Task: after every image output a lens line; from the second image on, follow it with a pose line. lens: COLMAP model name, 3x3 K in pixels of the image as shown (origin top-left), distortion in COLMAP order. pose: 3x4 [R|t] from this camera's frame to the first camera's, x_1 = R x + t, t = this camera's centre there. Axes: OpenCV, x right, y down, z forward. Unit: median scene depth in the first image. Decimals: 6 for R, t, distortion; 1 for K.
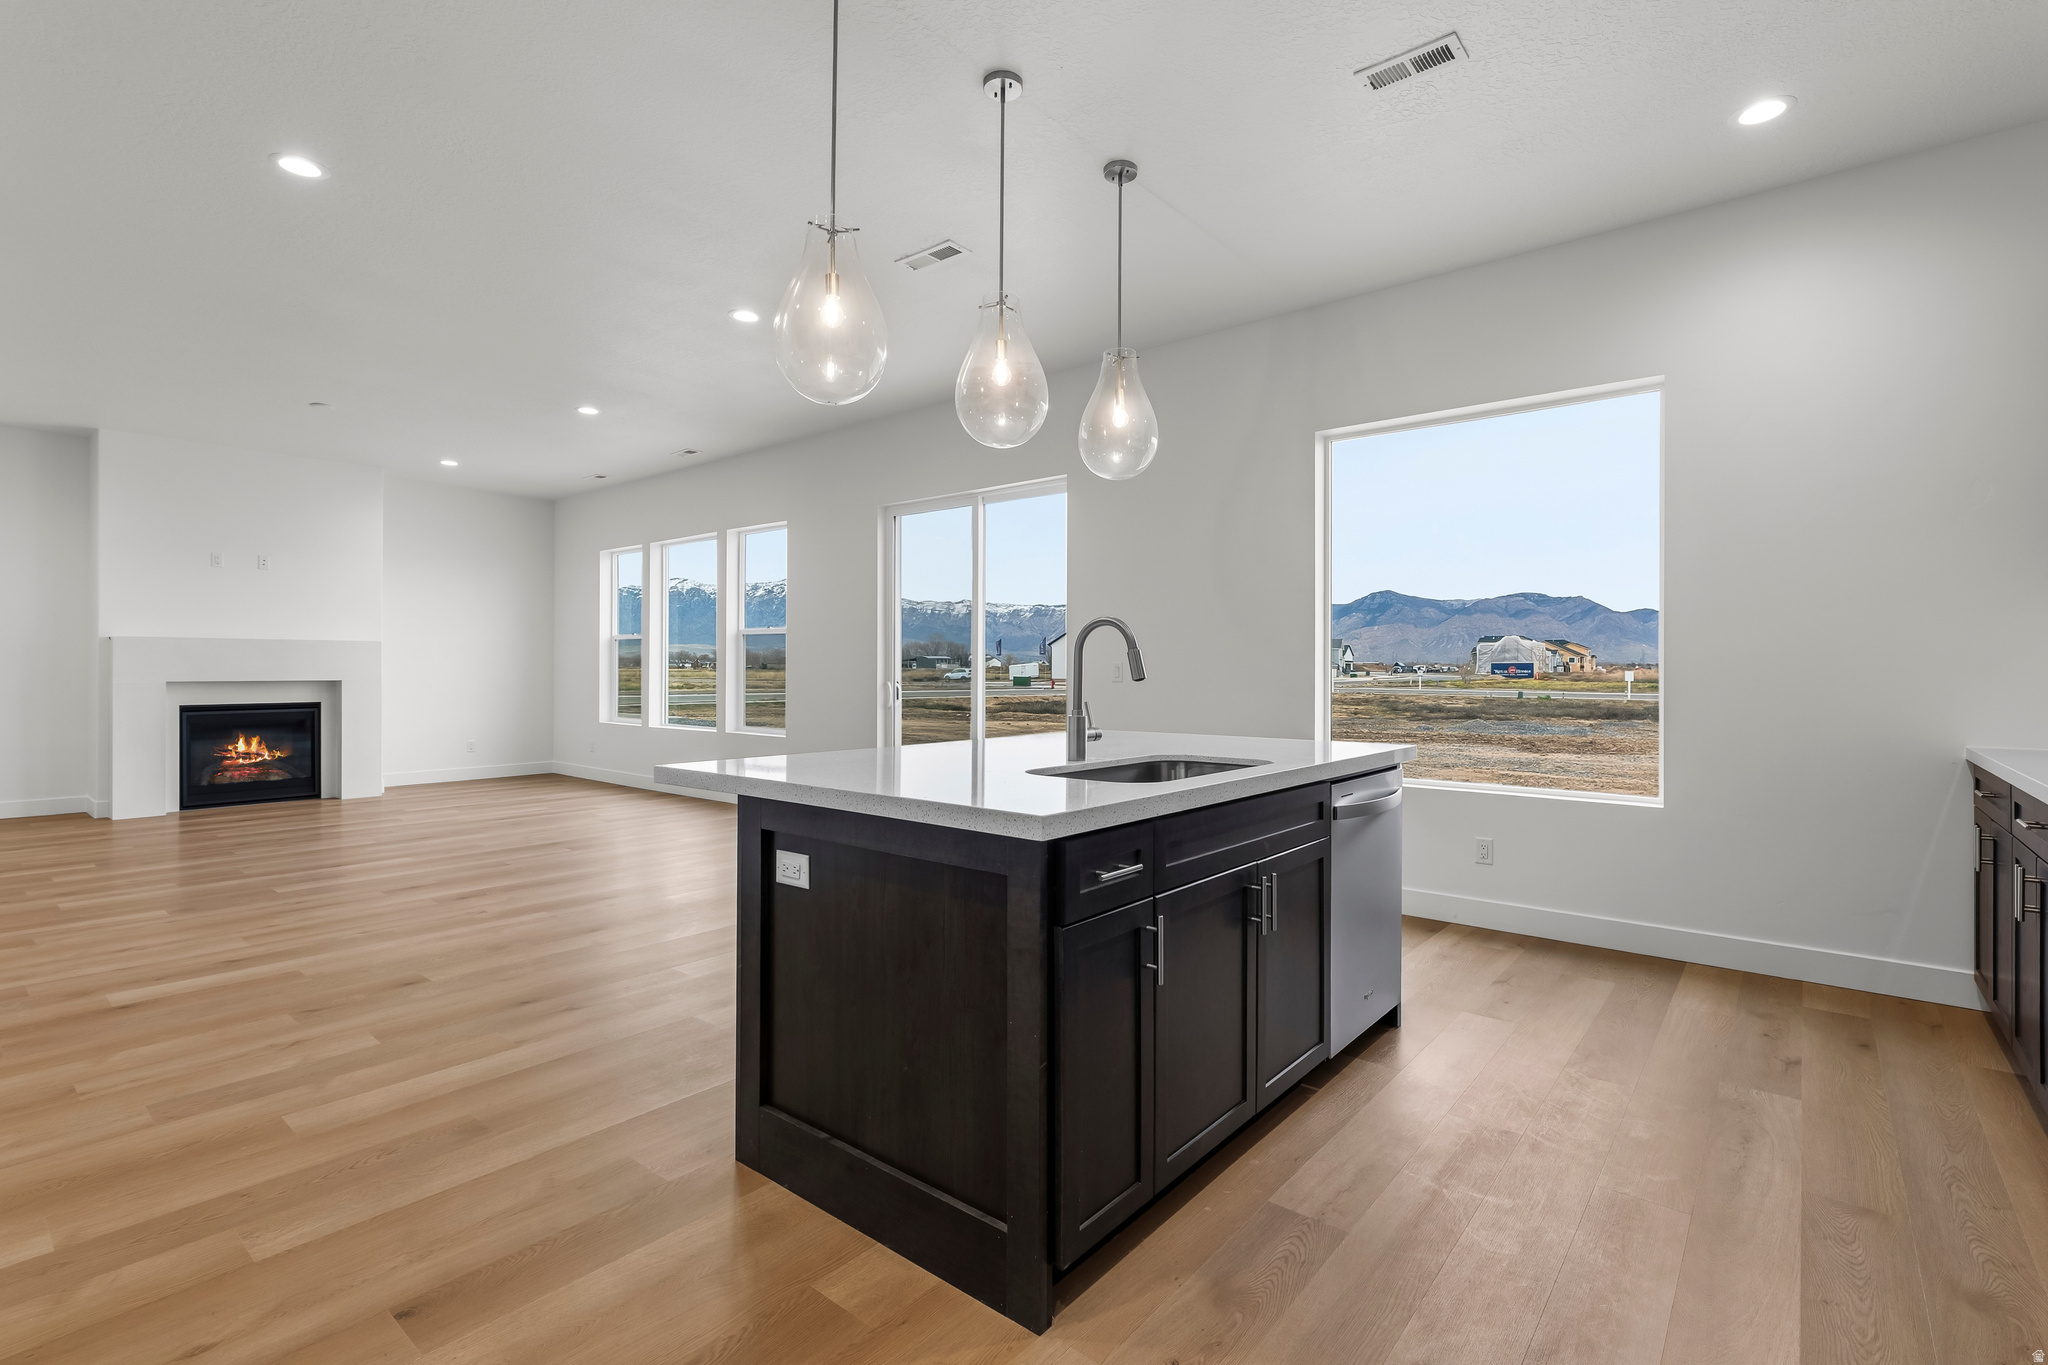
lens RADIAL K [[940.1, 0, 1029.8], [0, 940.1, 662.3], [0, 0, 1]] dist [-0.000048, -0.000455]
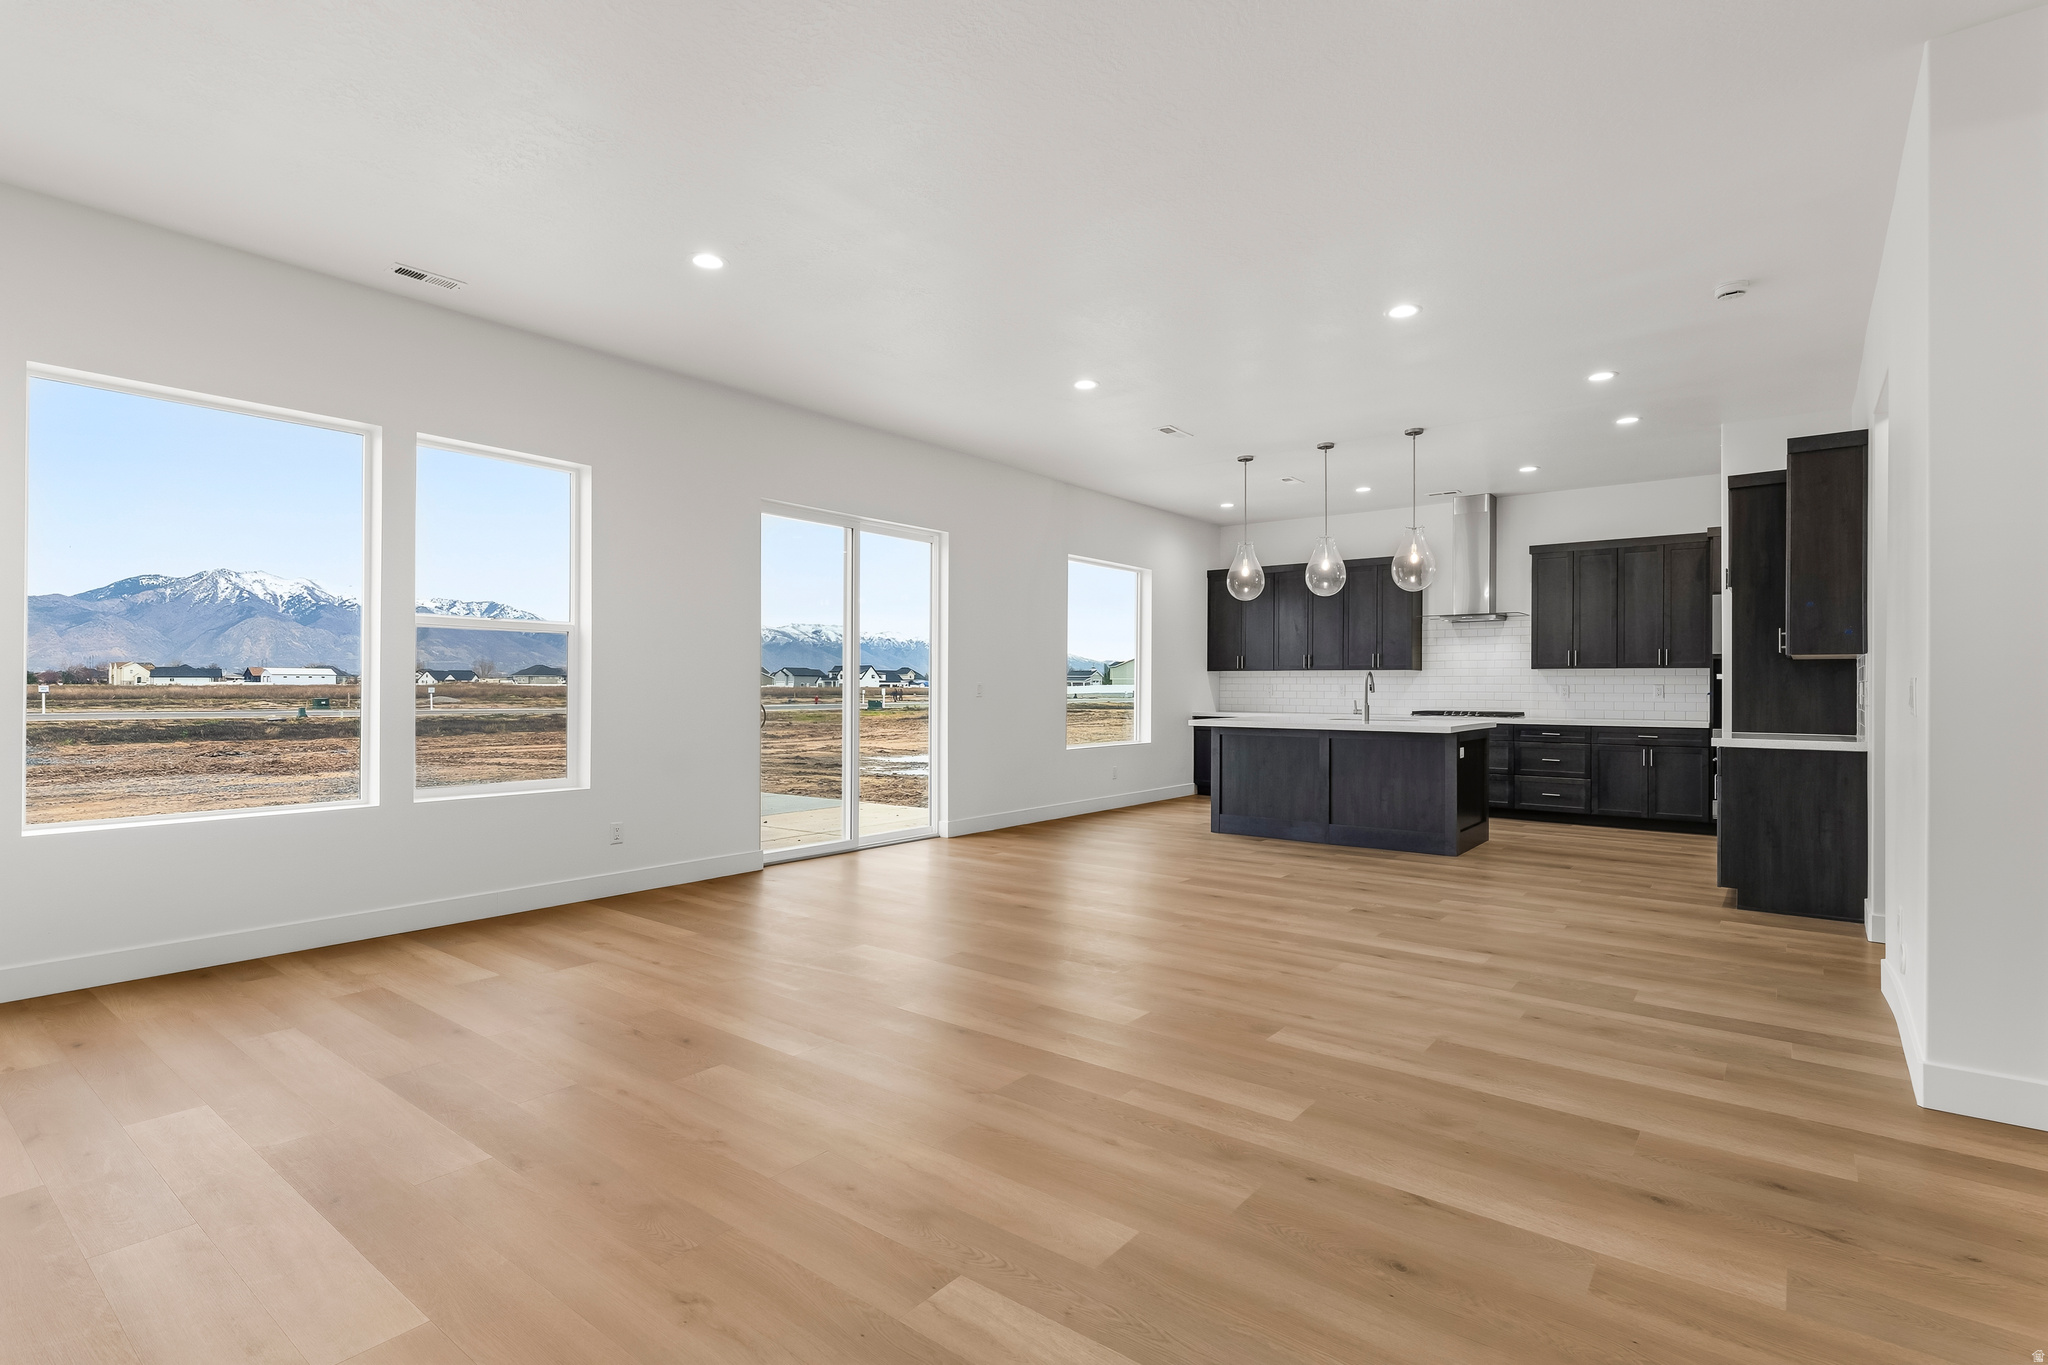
lens RADIAL K [[986.2, 0, 1022.5], [0, 986.2, 685.0], [0, 0, 1]] dist [0.001089, -0.000550]
pose [[-0.030528, -0.000152, 0.999534, -0.963871], [-0.010452, 0.999945, -0.000168, 0.001891], [-0.999479, -0.010452, -0.030528, 0.706692]]
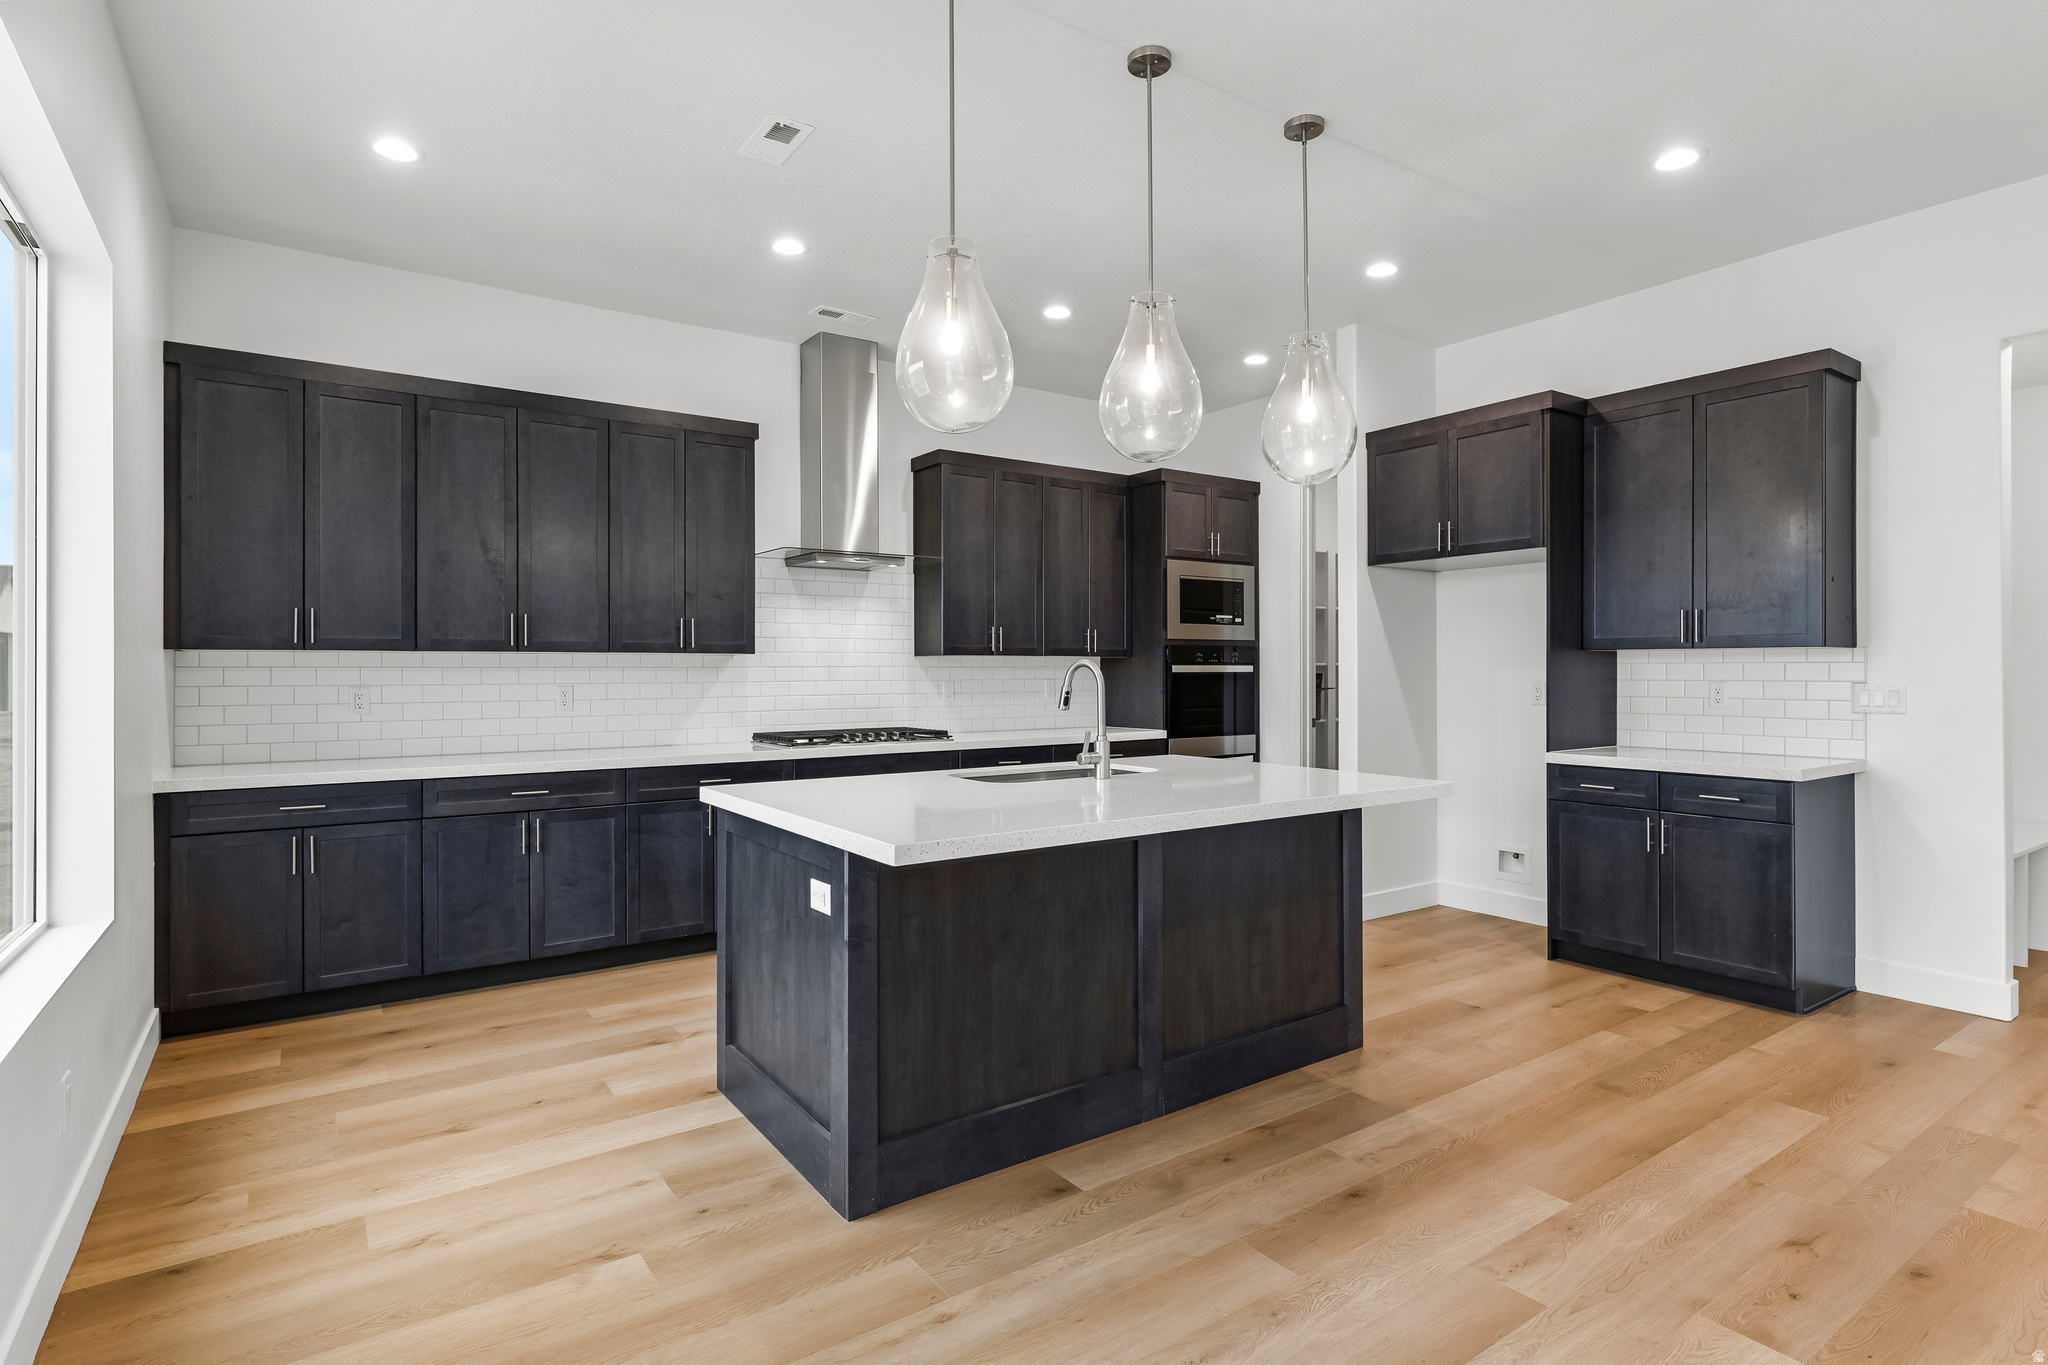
lens RADIAL K [[1029.7, 0, 1027.6], [0, 1029.7, 676.3], [0, 0, 1]] dist [-0.001261, 0.000180]
pose [[-0.963744, -0.001448, 0.266825, -0.068898], [-0.001470, 0.999999, 0.000118, -0.008740], [-0.266825, -0.000279, -0.963745, 0.757779]]
